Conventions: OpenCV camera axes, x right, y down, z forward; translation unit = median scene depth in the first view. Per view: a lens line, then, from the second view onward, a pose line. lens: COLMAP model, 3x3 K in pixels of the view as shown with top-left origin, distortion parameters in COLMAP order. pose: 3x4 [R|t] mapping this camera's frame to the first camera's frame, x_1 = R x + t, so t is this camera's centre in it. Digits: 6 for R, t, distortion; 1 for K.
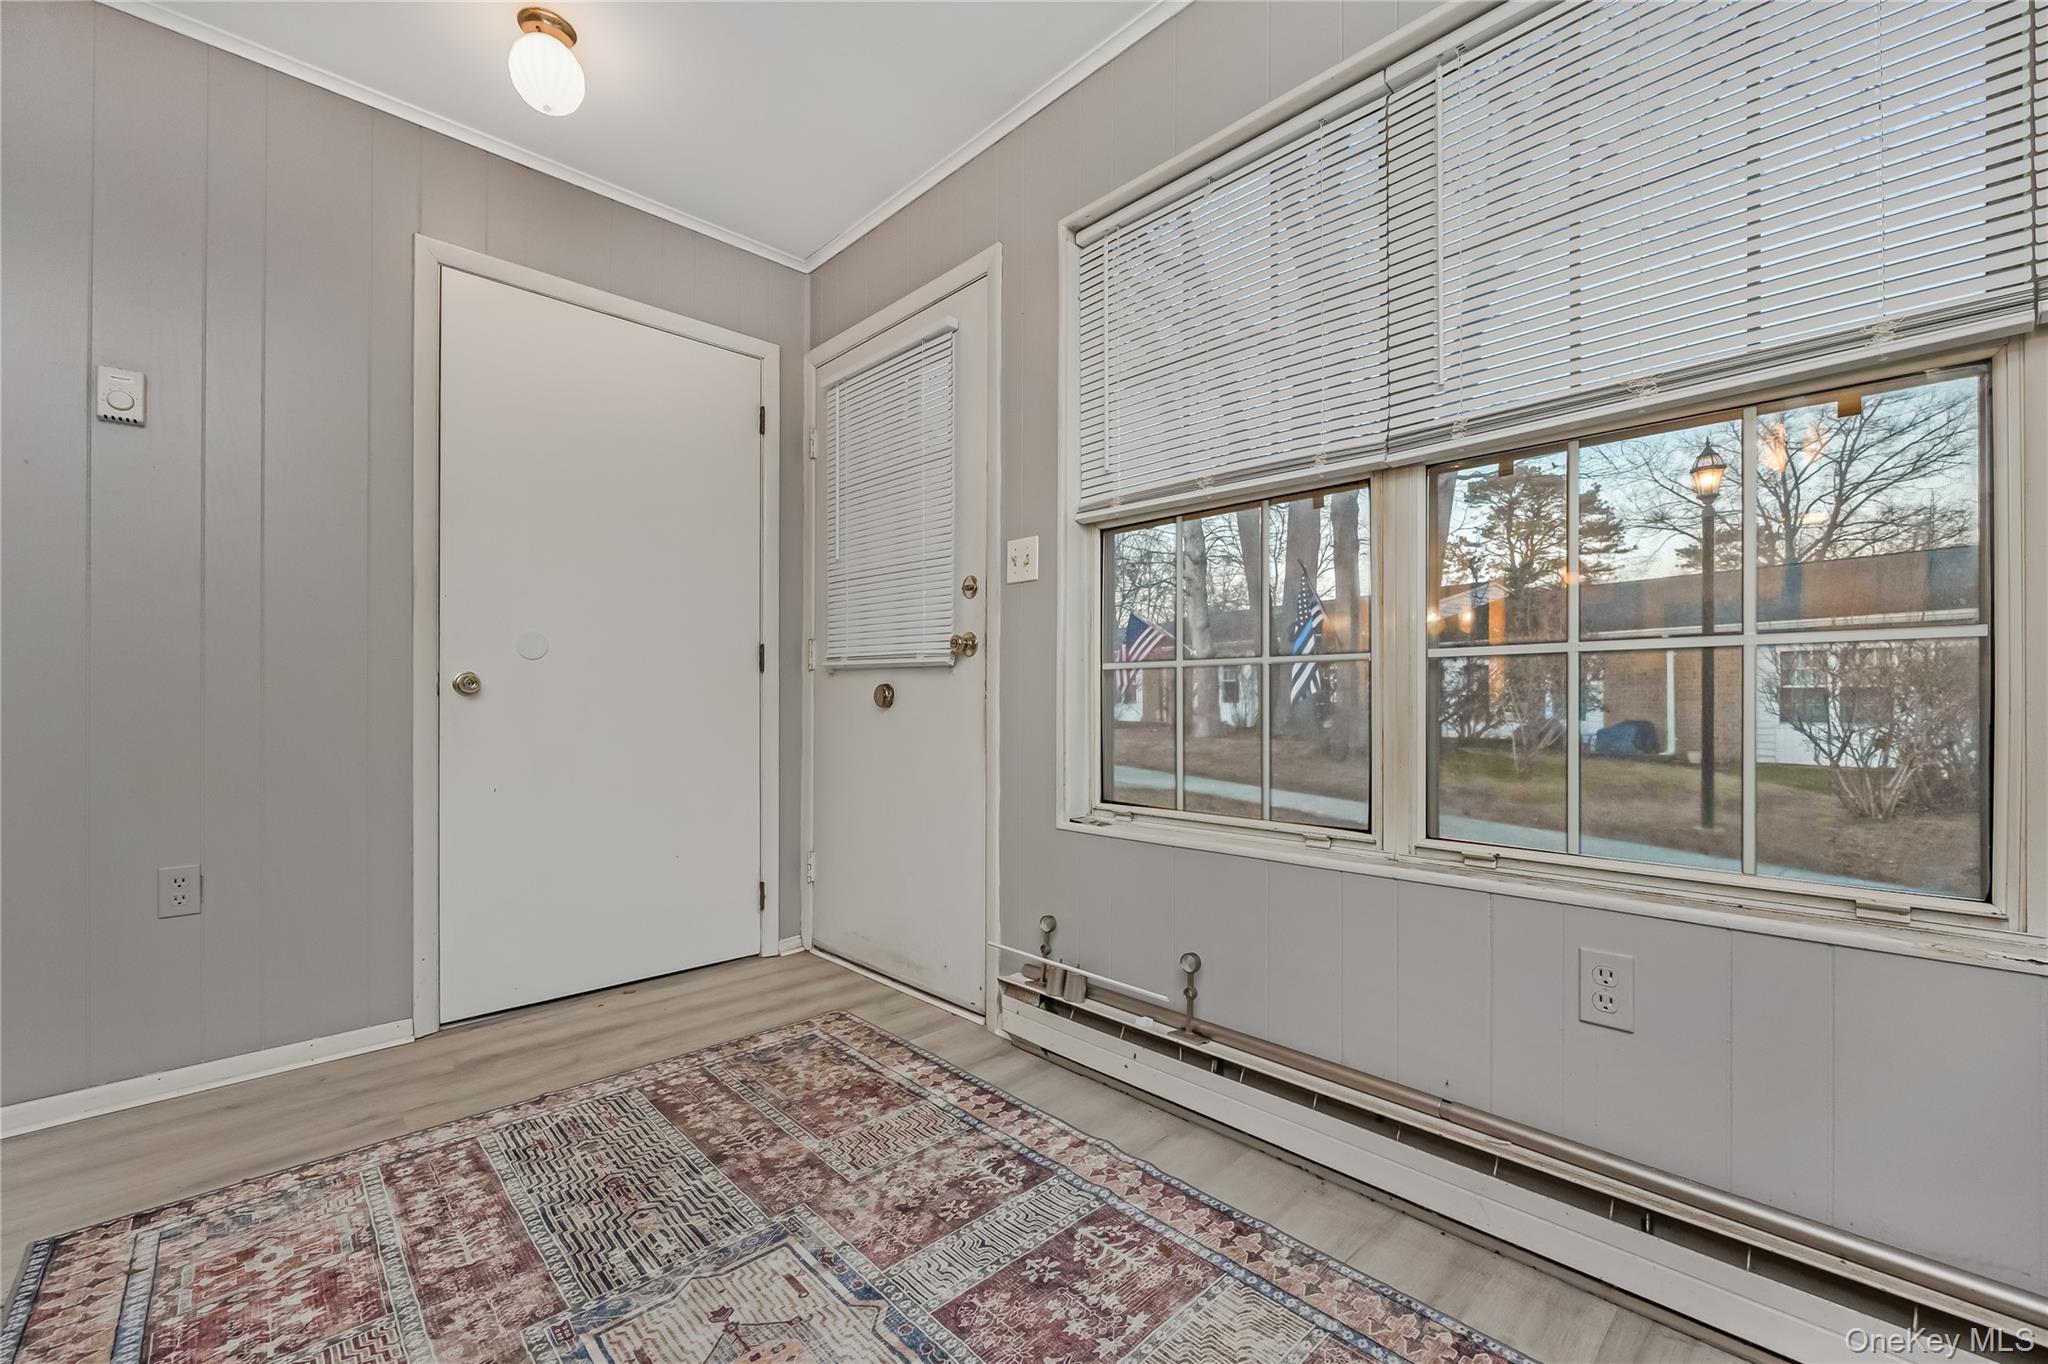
lens RADIAL K [[837.8, 0, 1025.4], [0, 837.8, 694.0], [0, 0, 1]] dist [-0.002882, -0.000041]
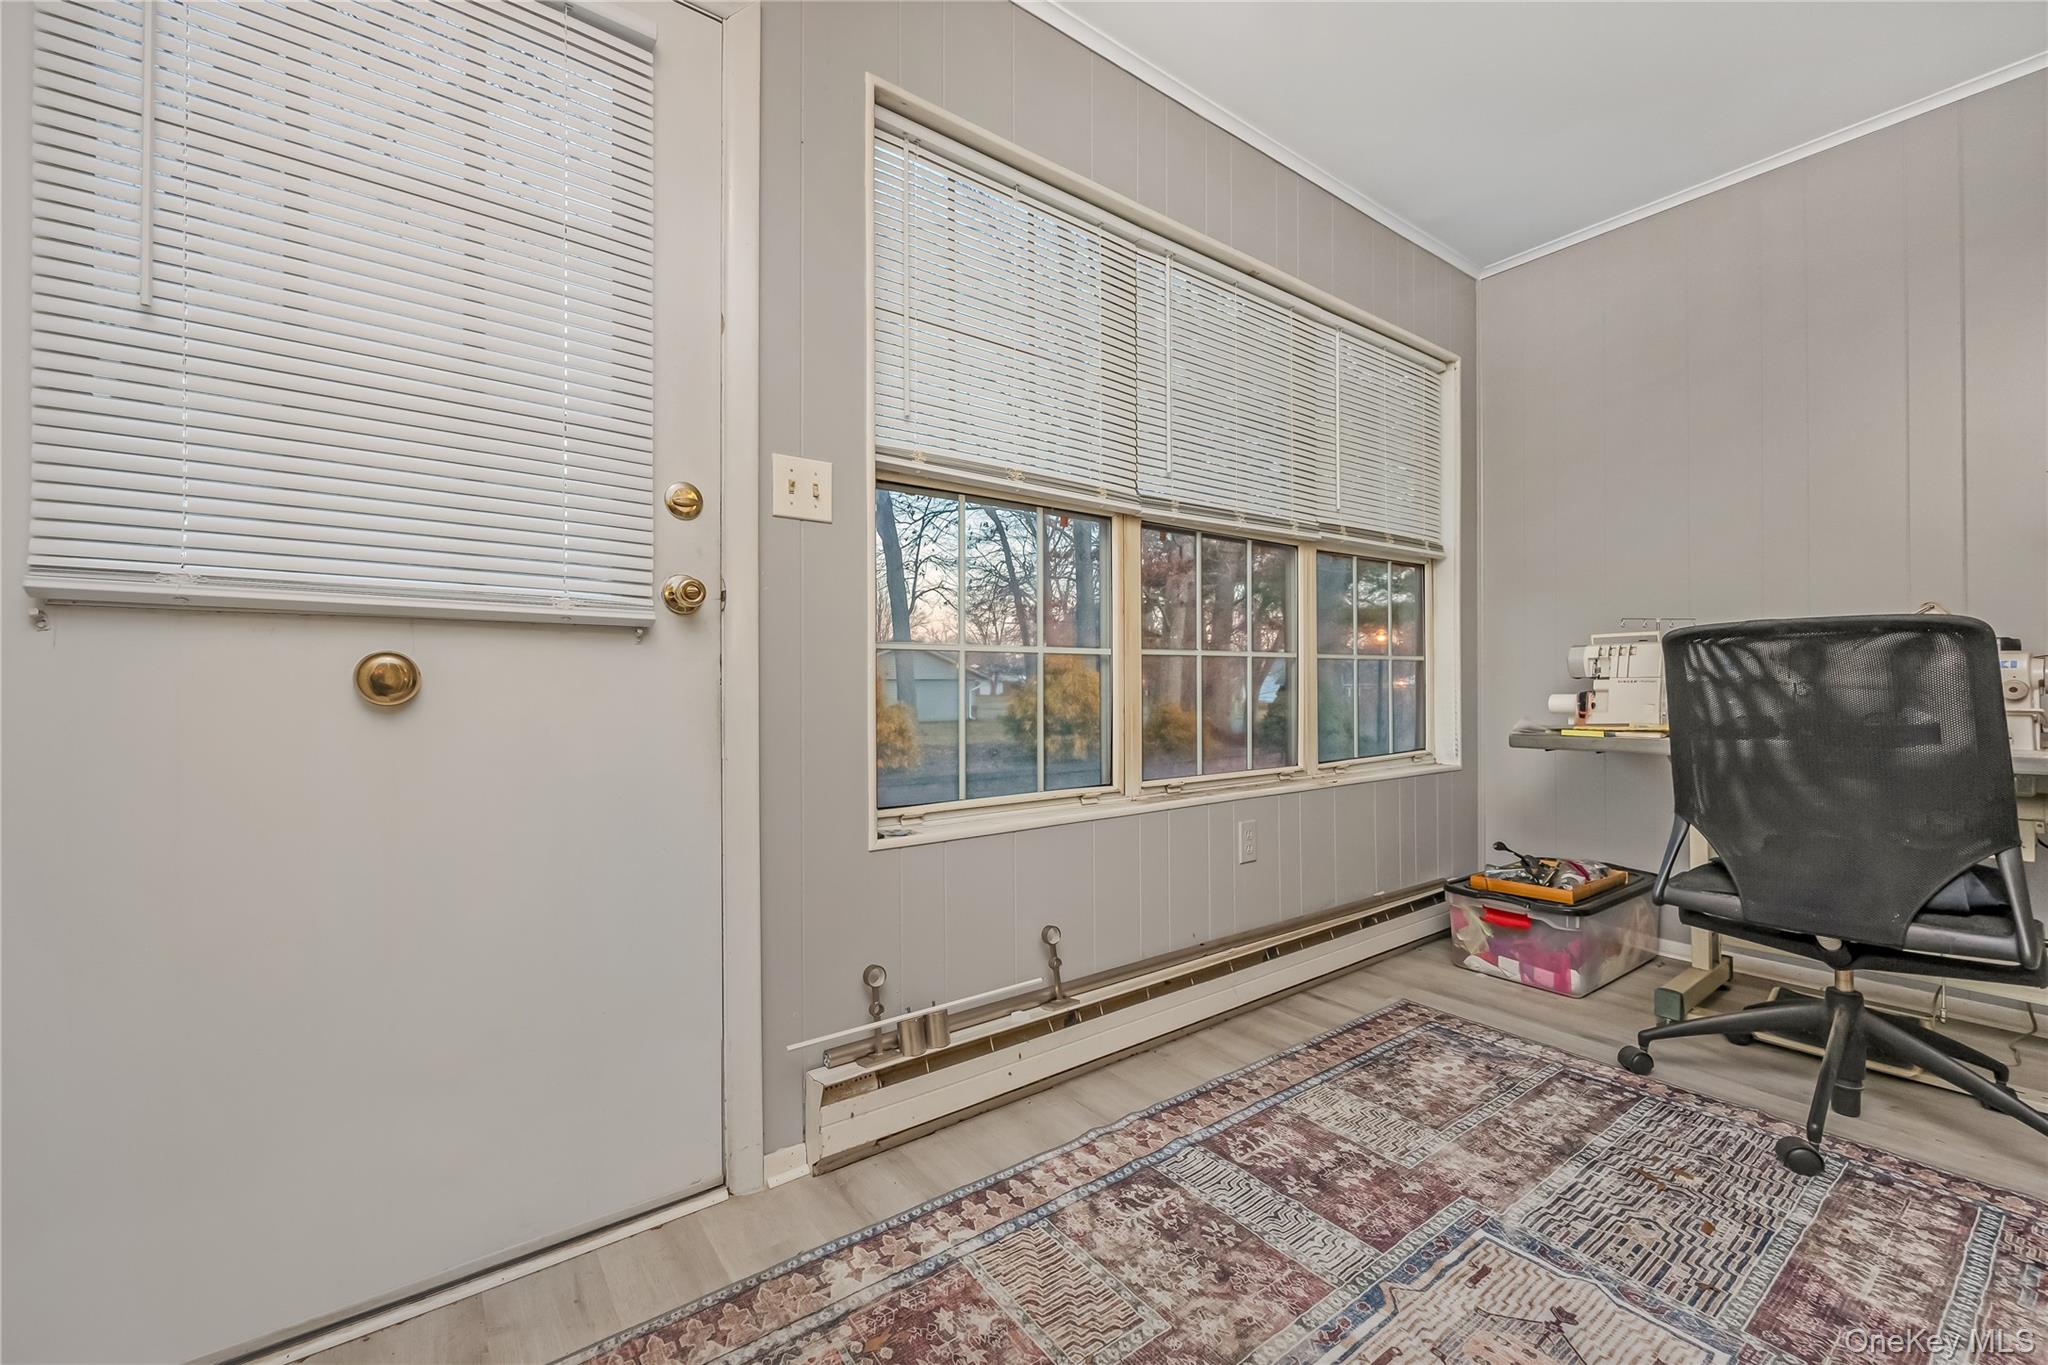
lens RADIAL K [[829.2, 0, 1024.0], [0, 829.2, 682.5], [0, 0, 1]] dist [-0.001493, -0.000135]
pose [[0.123112, 0.005404, 0.992378, -0.923263], [0.001424, 0.999983, -0.005622, 0.011324], [-0.992392, 0.002106, 0.123103, 0.996545]]
